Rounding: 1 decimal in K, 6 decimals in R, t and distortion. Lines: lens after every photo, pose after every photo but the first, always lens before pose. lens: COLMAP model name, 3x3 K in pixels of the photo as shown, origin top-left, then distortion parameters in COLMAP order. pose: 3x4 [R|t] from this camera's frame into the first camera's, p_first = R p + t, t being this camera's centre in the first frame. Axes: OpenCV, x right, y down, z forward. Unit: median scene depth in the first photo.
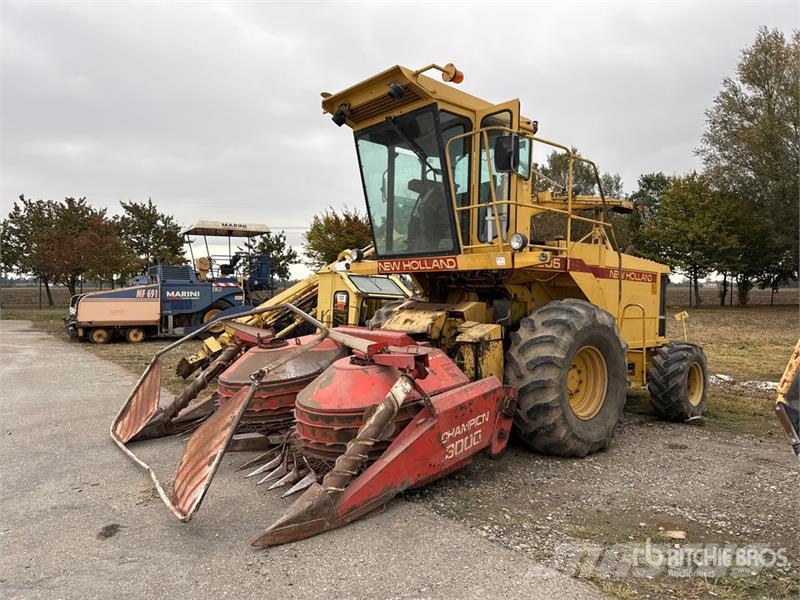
lens RADIAL K [[558.6, 0, 403.4], [0, 558.6, 298.2], [0, 0, 1]] dist [0.051482, -0.061516]
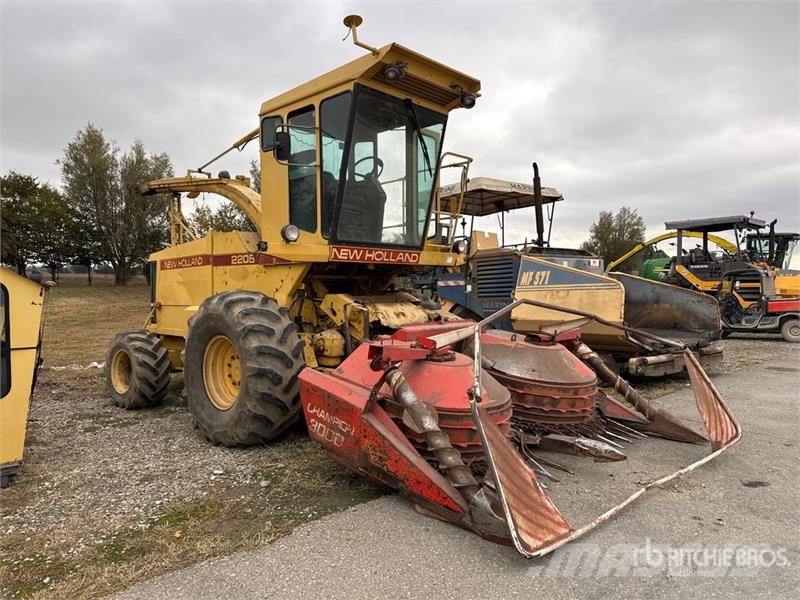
lens RADIAL K [[558.6, 0, 405.3], [0, 558.6, 293.2], [0, 0, 1]] dist [0.051482, -0.061516]
pose [[-0.108967, -0.022104, 0.993800, -0.971810], [0.003825, 0.999736, 0.022656, -0.018236], [-0.994038, 0.006270, -0.108854, 1.114262]]
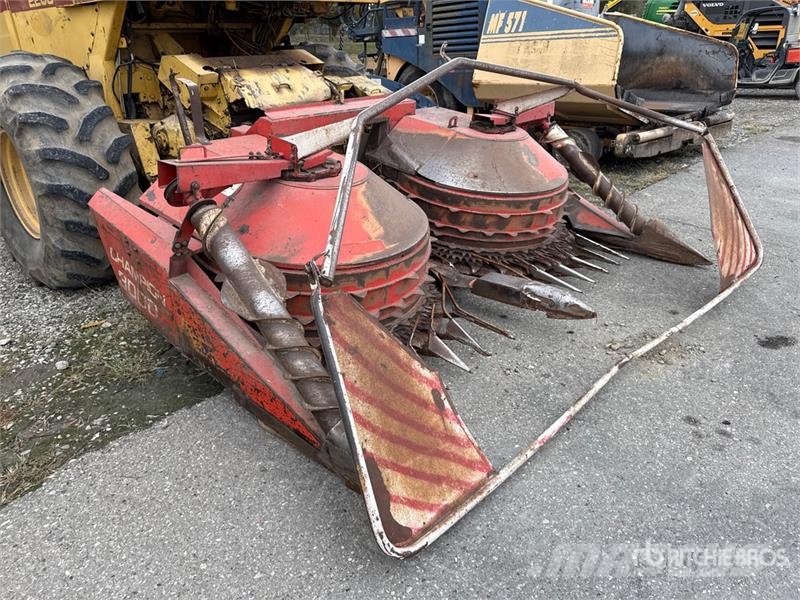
lens RADIAL K [[558.6, 0, 395.0], [0, 558.6, 299.6], [0, 0, 1]] dist [0.051482, -0.061516]
pose [[-0.134989, -0.423719, 0.895678, -0.695635], [0.023714, 0.902312, 0.430431, -0.014055], [-0.990563, 0.079344, -0.111754, 0.980198]]
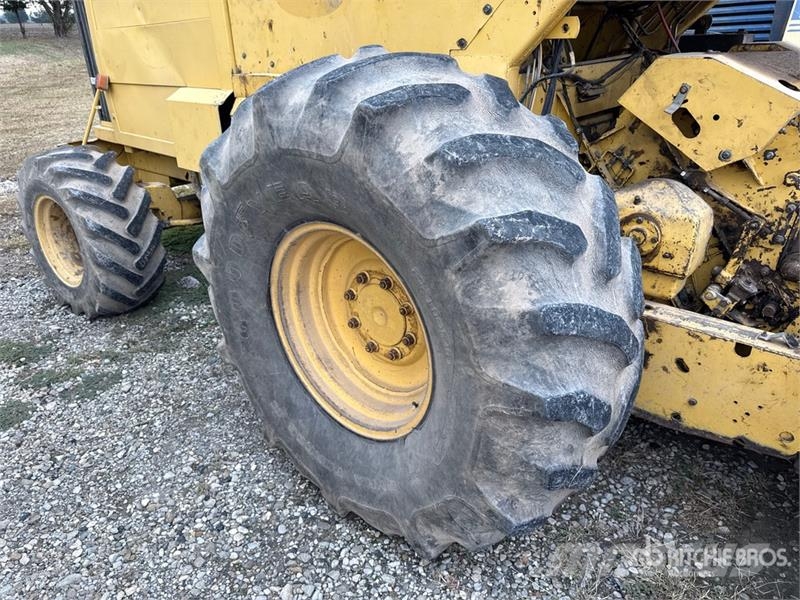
lens RADIAL K [[558.6, 0, 400.6], [0, 558.6, 295.3], [0, 0, 1]] dist [0.051482, -0.061516]
pose [[-0.133017, -0.430223, 0.892869, -0.277346], [0.028283, 0.898860, 0.437323, -0.014957], [-0.990710, 0.083424, -0.107395, 1.315852]]
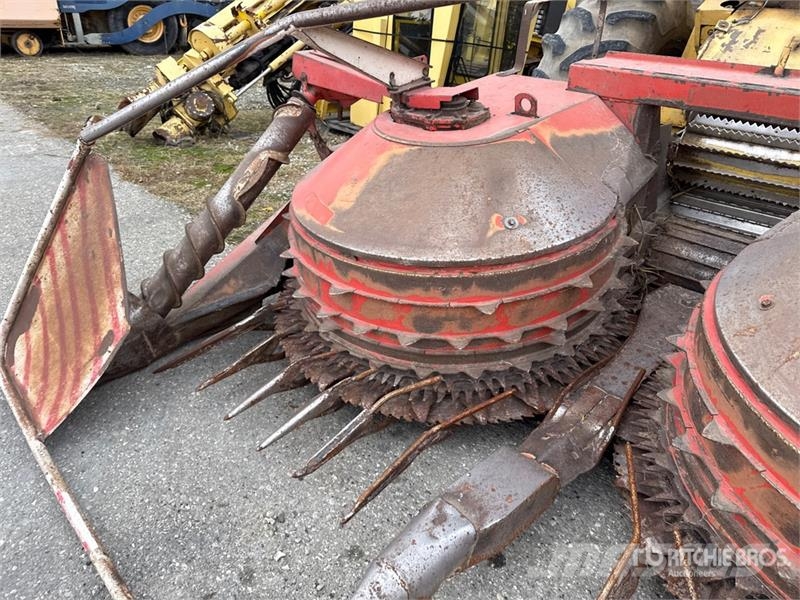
lens RADIAL K [[558.6, 0, 403.5], [0, 558.6, 295.2], [0, 0, 1]] dist [0.051482, -0.061516]
pose [[0.995112, -0.014805, 0.097639, -0.287353], [-0.031751, 0.888240, 0.458282, 0.028007], [-0.093511, -0.459142, 0.883428, 0.653489]]
